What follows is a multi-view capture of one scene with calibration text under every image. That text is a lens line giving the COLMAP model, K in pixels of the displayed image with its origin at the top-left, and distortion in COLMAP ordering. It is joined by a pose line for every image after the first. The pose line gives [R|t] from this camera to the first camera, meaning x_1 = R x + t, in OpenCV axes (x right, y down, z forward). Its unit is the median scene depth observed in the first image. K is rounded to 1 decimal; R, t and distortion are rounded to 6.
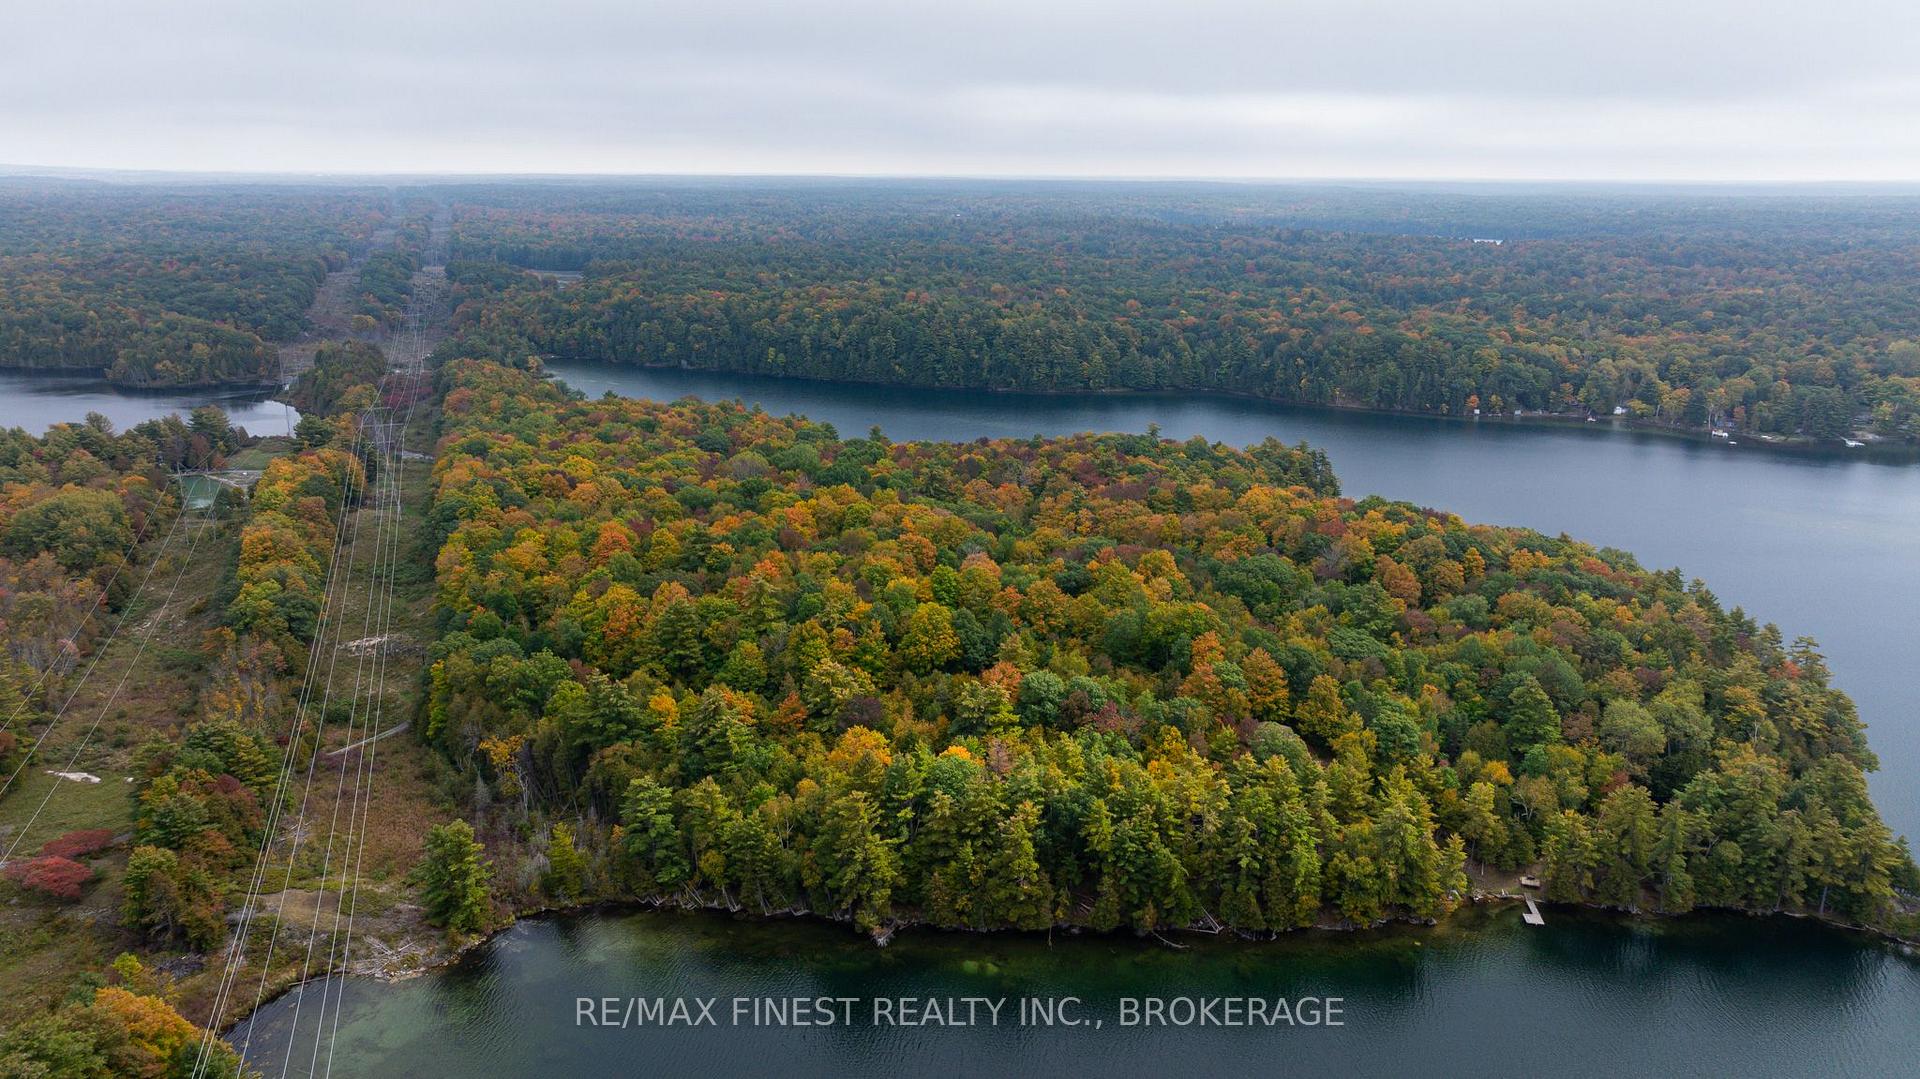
lens RADIAL K [[1341.9, 0, 954.7], [0, 1341.9, 554.1], [0, 0, 1]] dist [-0.031809, 0.058474]
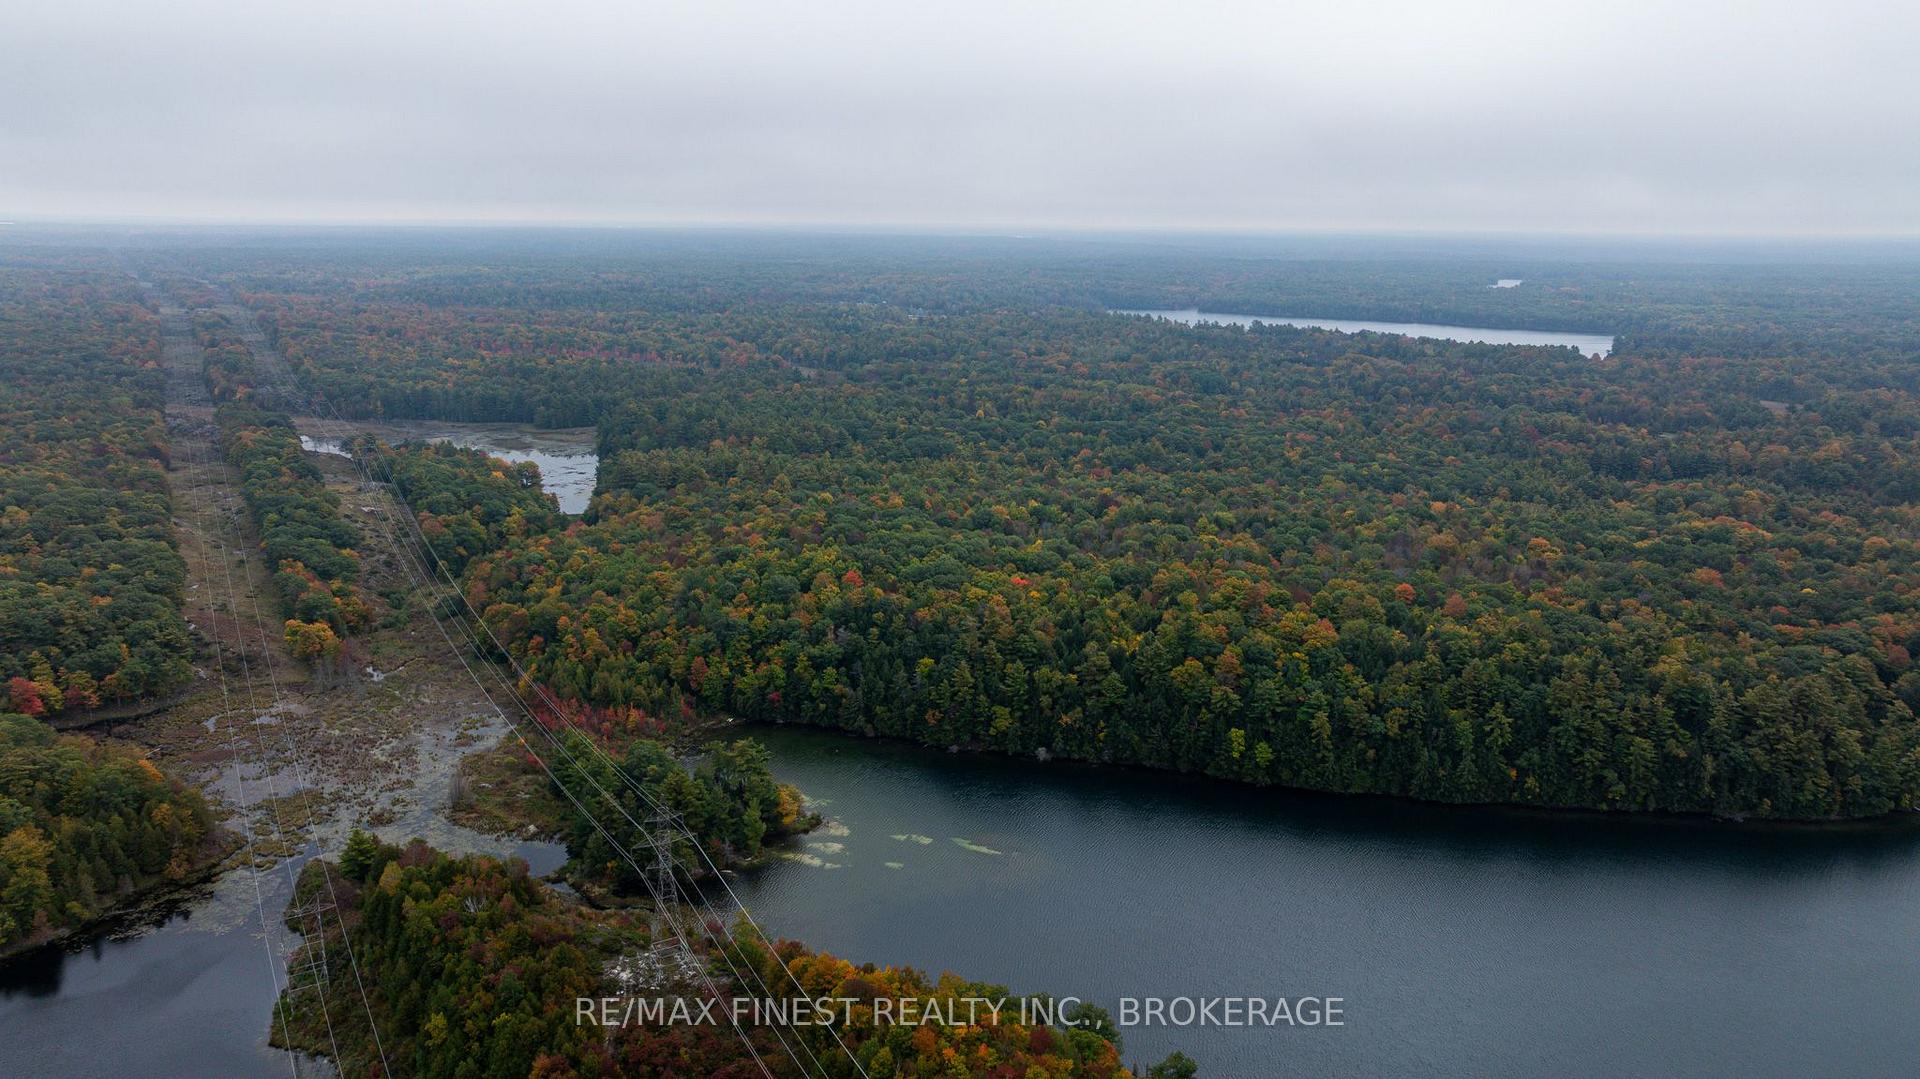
lens RADIAL K [[1341.9, 0, 958.9], [0, 1341.9, 531.9], [0, 0, 1]] dist [-0.031809, 0.058474]
pose [[0.983113, -0.039436, 0.178701, -0.347201], [0.047794, 0.997944, -0.042710, -0.222778], [-0.176650, 0.050529, 0.982976, 0.527701]]
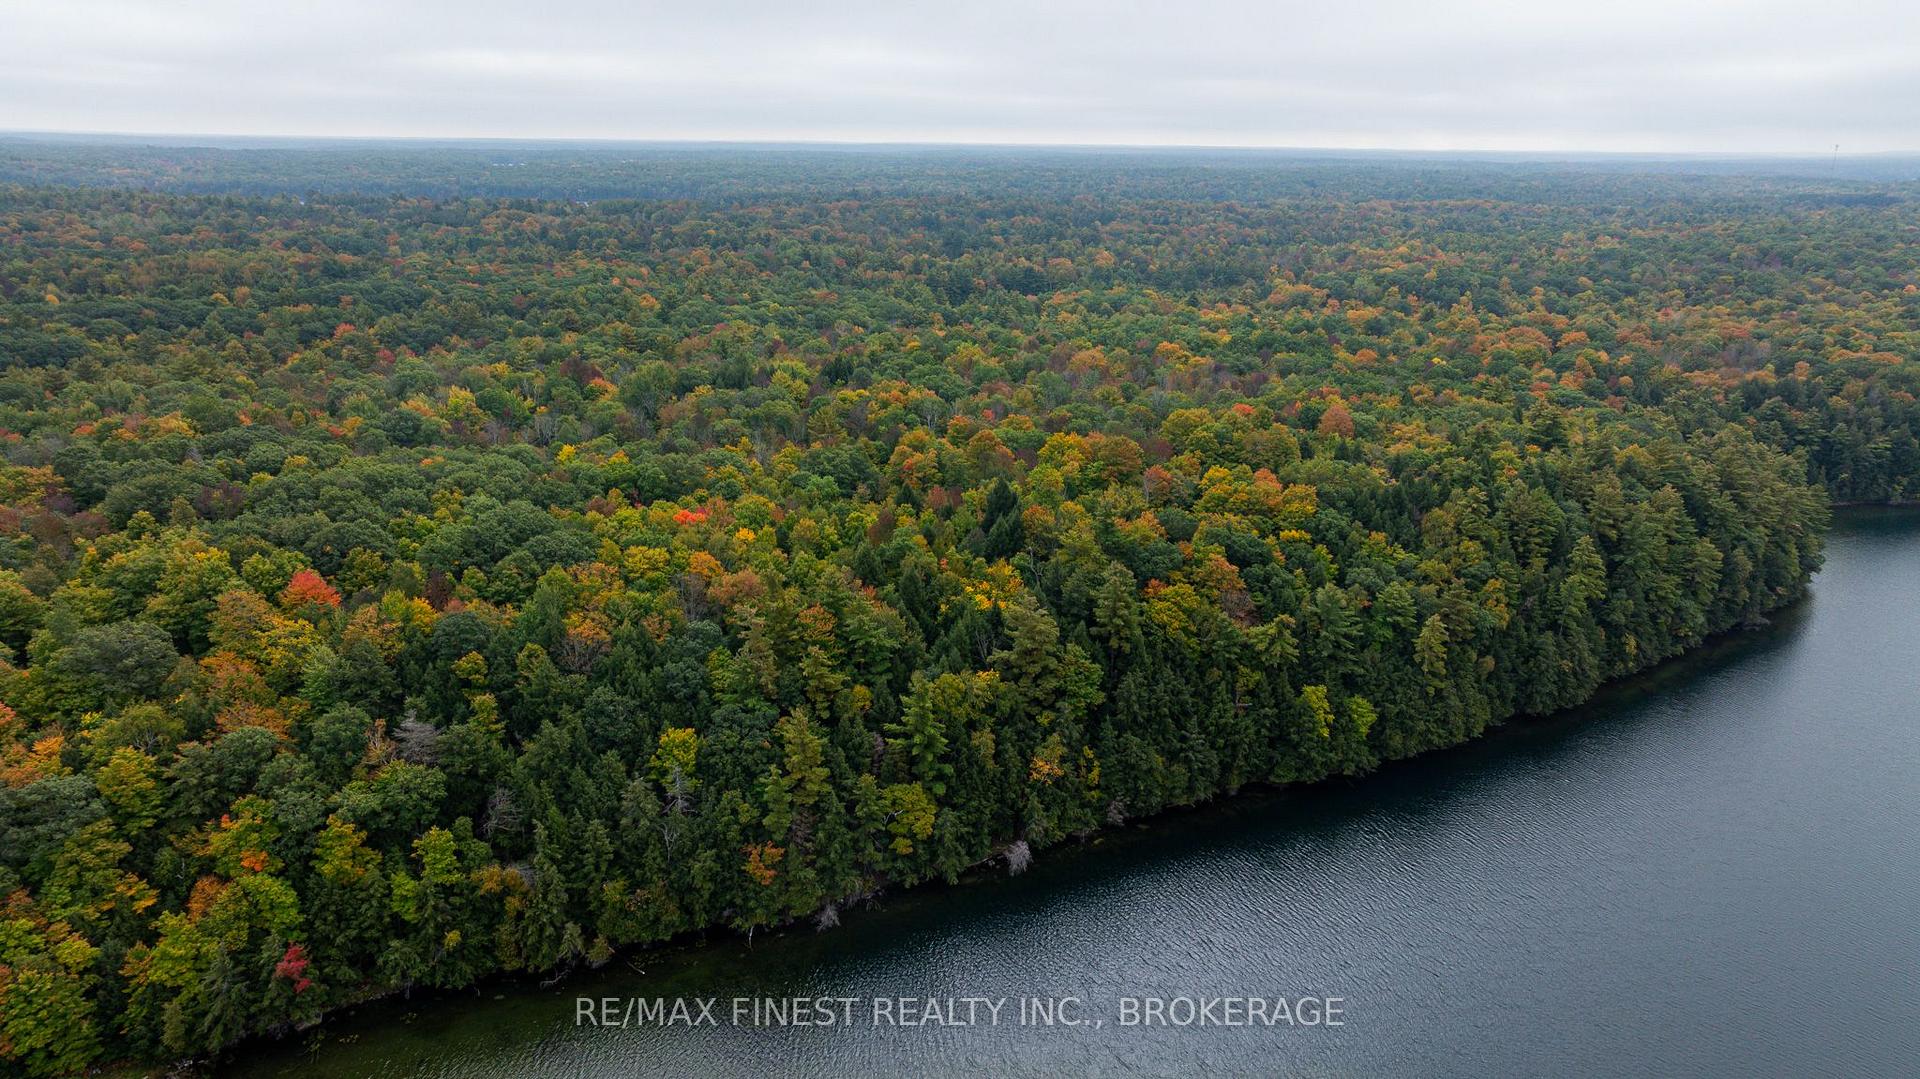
lens RADIAL K [[1341.9, 0, 972.4], [0, 1341.9, 541.9], [0, 0, 1]] dist [-0.031809, 0.058474]
pose [[0.589987, -0.237433, 0.771713, -0.405426], [0.217153, 0.967230, 0.131571, -0.246214], [-0.777663, 0.089955, 0.622212, 0.917971]]
